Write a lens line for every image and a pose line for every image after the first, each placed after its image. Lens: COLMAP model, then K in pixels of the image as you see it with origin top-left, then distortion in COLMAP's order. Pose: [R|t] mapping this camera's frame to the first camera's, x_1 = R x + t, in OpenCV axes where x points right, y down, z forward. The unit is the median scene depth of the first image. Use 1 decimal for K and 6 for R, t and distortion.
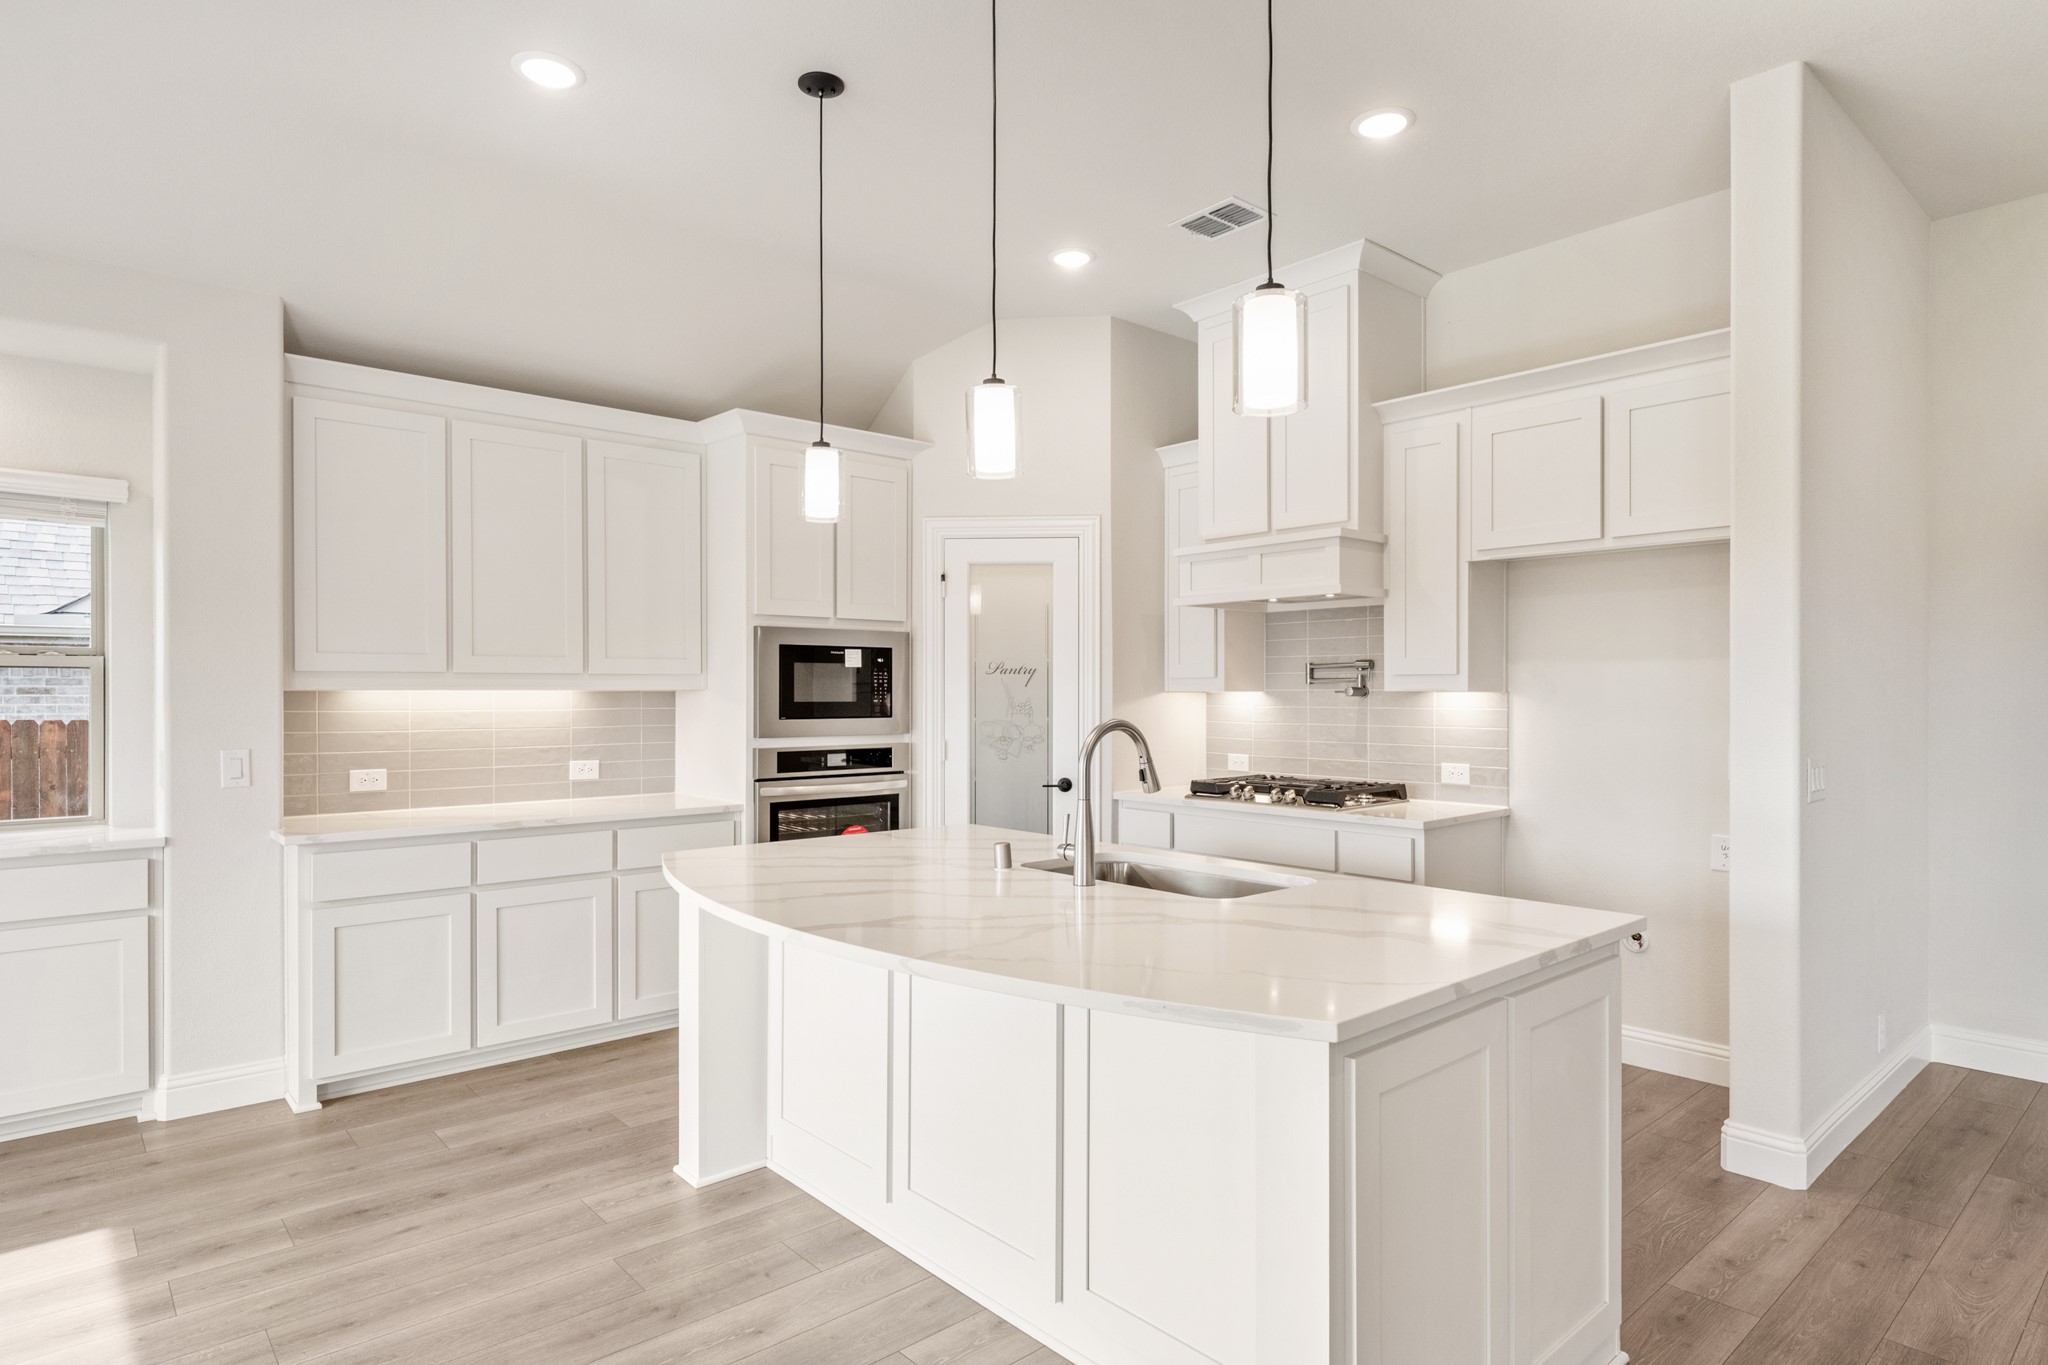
lens RADIAL K [[1134.9, 0, 1024.6], [0, 1134.9, 694.9], [0, 0, 1]] dist [0.013849, 0.000099]
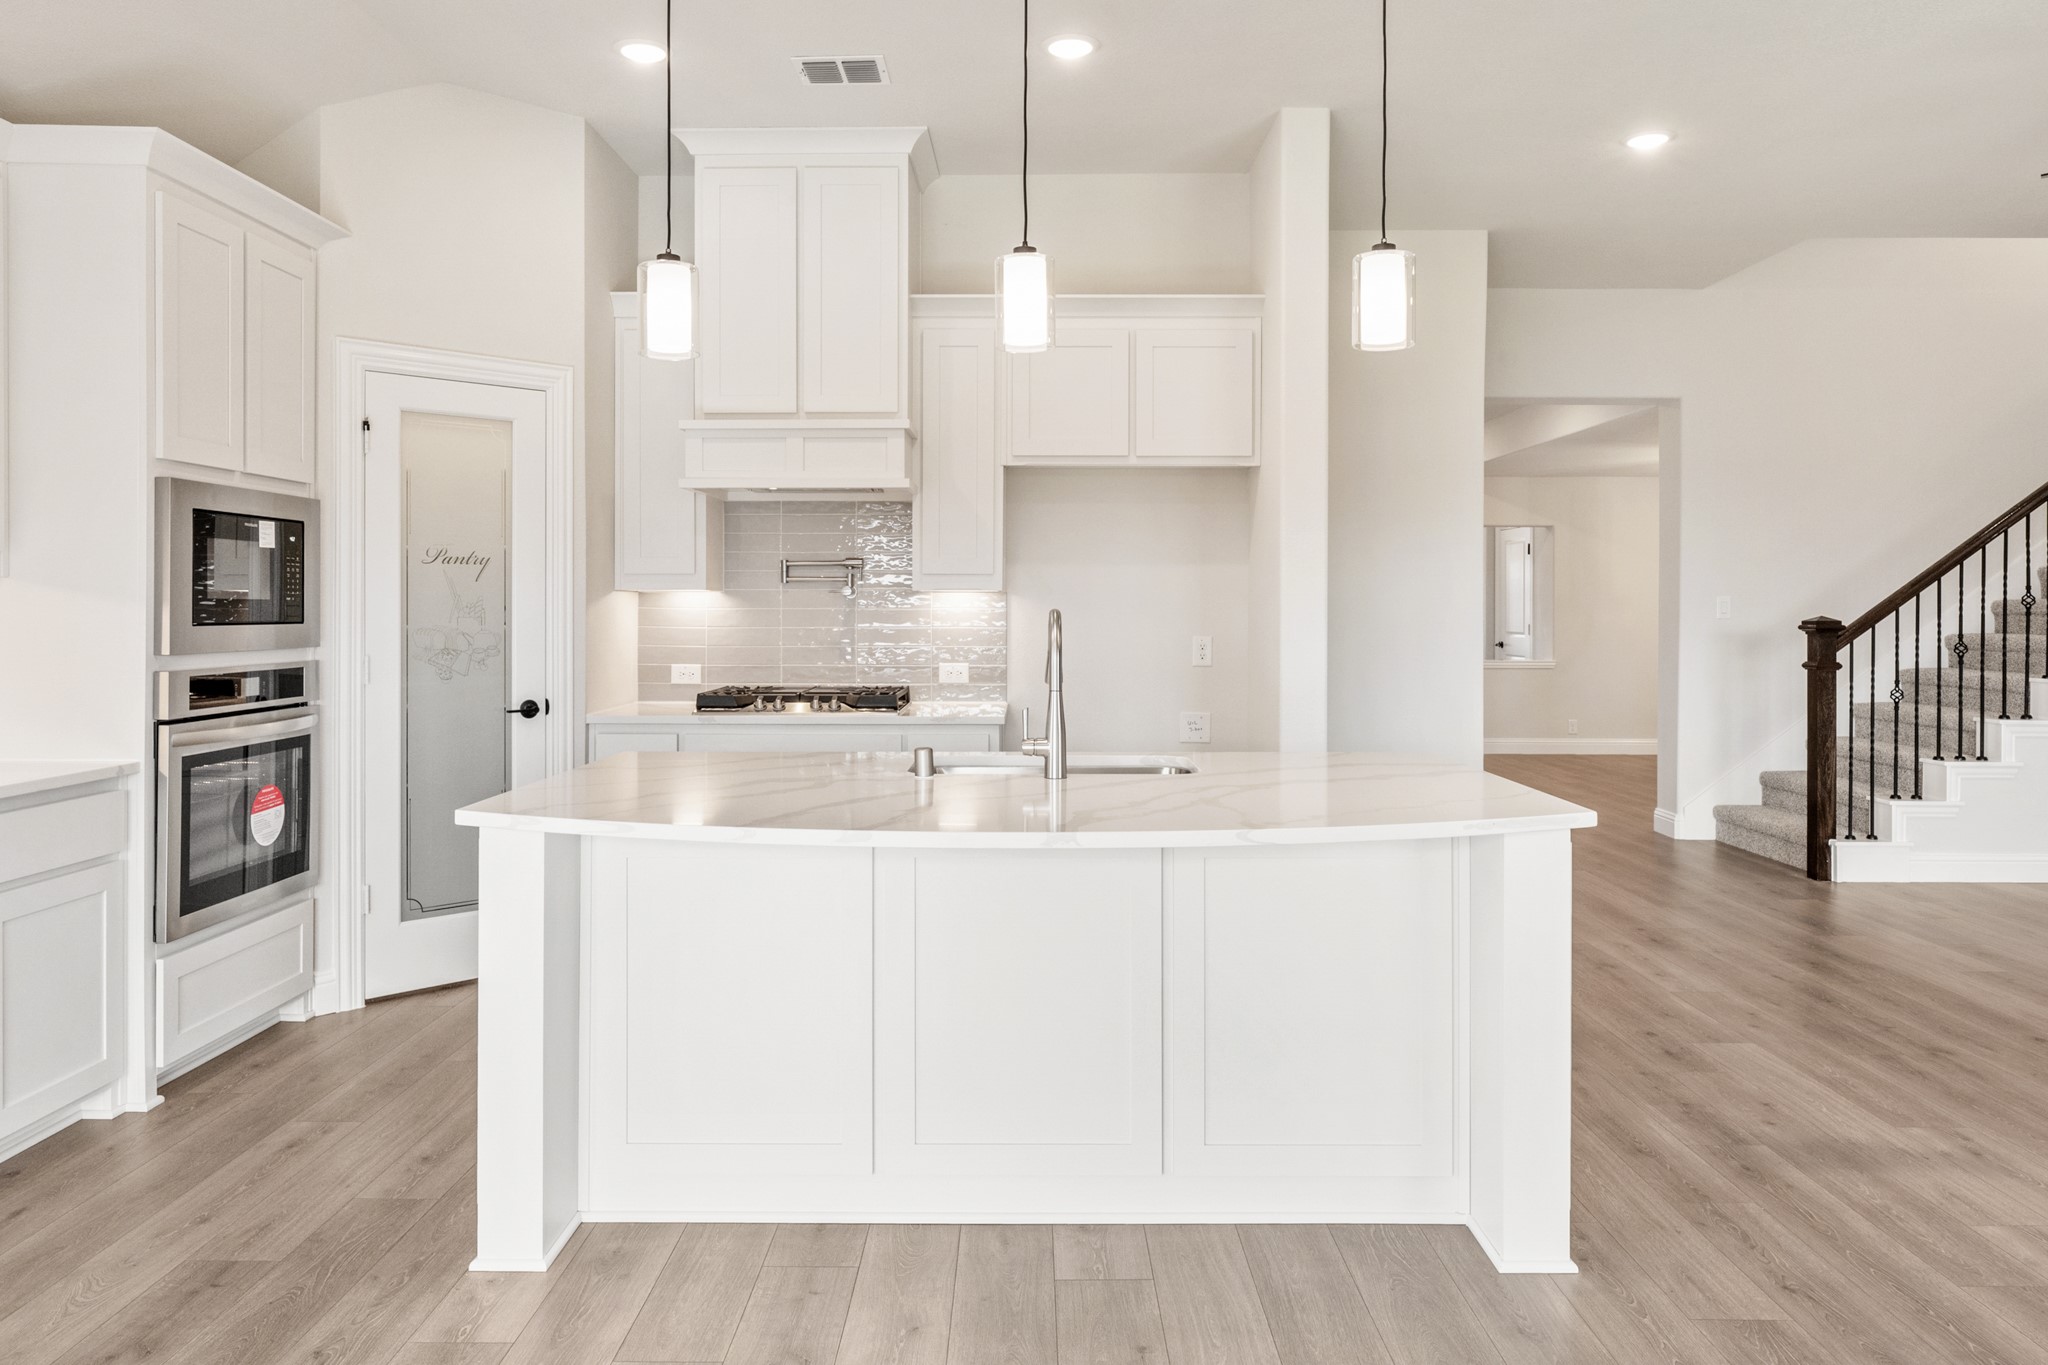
lens RADIAL K [[1383.2, 0, 1028.4], [0, 1383.2, 612.6], [0, 0, 1]] dist [0.021212, -0.005032]
pose [[0.669476, -0.001747, 0.742831, -0.460941], [0.000015, 0.999997, 0.002338, 0.011932], [-0.742834, -0.001554, 0.669474, 0.120826]]
